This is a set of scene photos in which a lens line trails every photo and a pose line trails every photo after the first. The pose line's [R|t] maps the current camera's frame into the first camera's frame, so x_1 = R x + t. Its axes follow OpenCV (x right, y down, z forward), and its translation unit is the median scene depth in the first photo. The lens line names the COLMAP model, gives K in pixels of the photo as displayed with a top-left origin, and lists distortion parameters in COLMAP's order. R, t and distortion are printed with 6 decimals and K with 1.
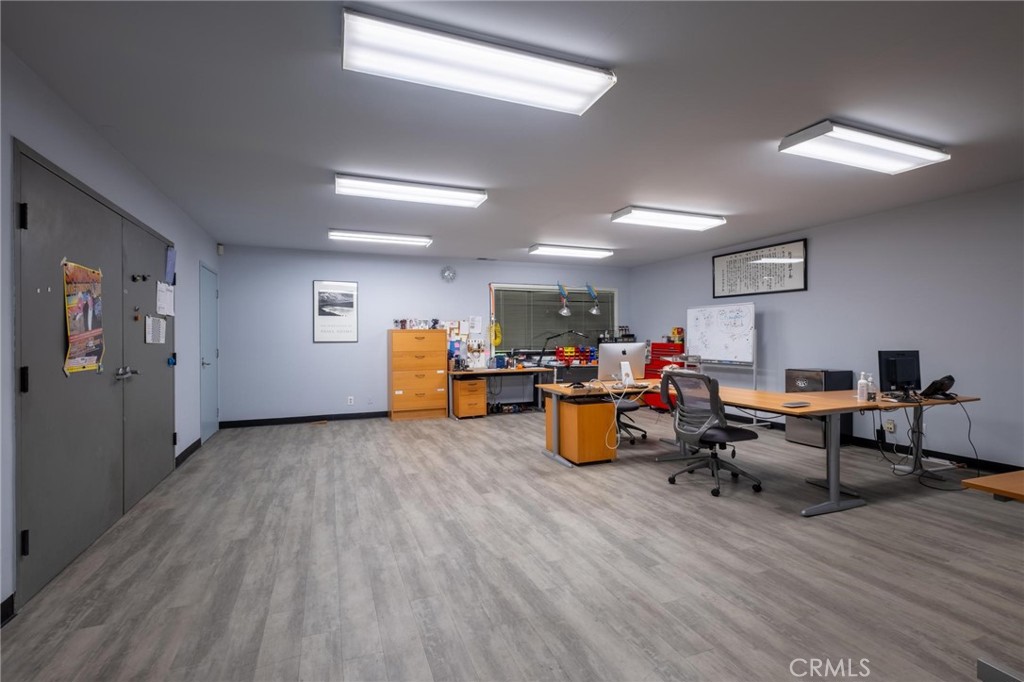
lens RADIAL K [[446.0, 0, 519.3], [0, 446.0, 339.0], [0, 0, 1]] dist [-0.001176, -0.003013]
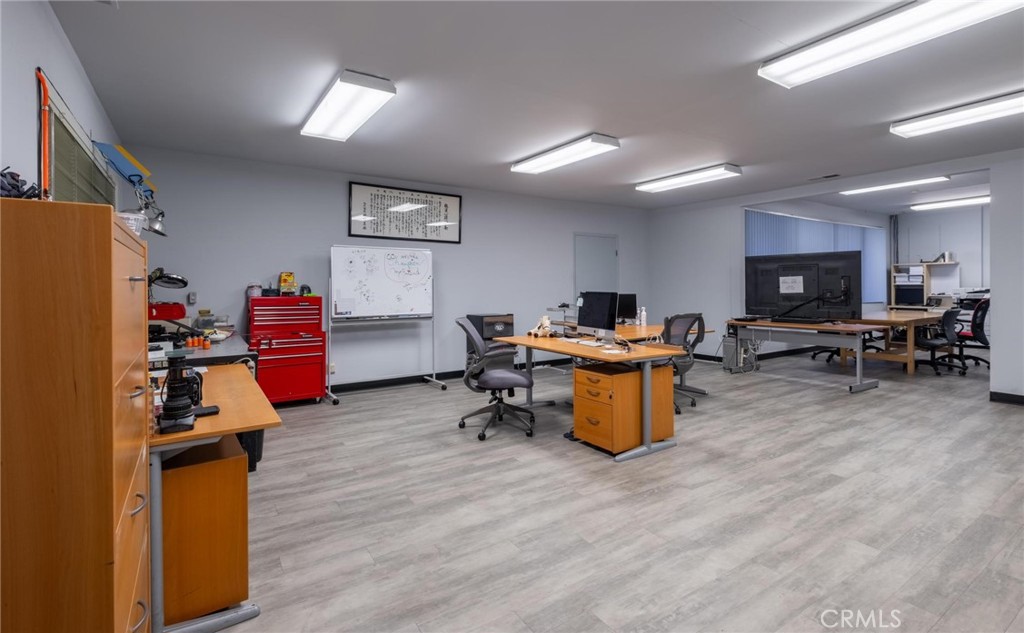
lens RADIAL K [[479.4, 0, 499.6], [0, 479.4, 289.1], [0, 0, 1]] dist [-0.004051, -0.000960]
pose [[-0.165896, 0.001608, 0.986142, -0.425807], [0.008038, 0.999968, -0.000278, 0.002027], [-0.986111, 0.007881, -0.165903, 0.899488]]
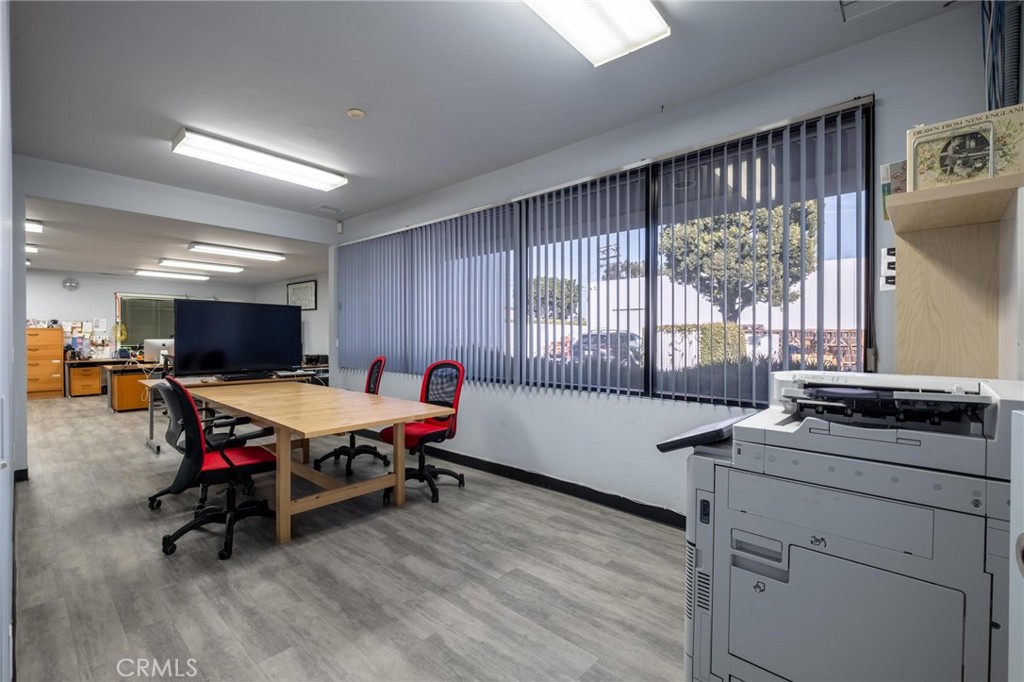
lens RADIAL K [[446.0, 0, 508.2], [0, 446.0, 334.4], [0, 0, 1]] dist [-0.001176, -0.003013]
pose [[0.908034, 0.010766, 0.418759, 0.488499], [-0.007043, 0.999921, -0.010436, 0.000616], [-0.418838, 0.006527, 0.908038, -0.731963]]
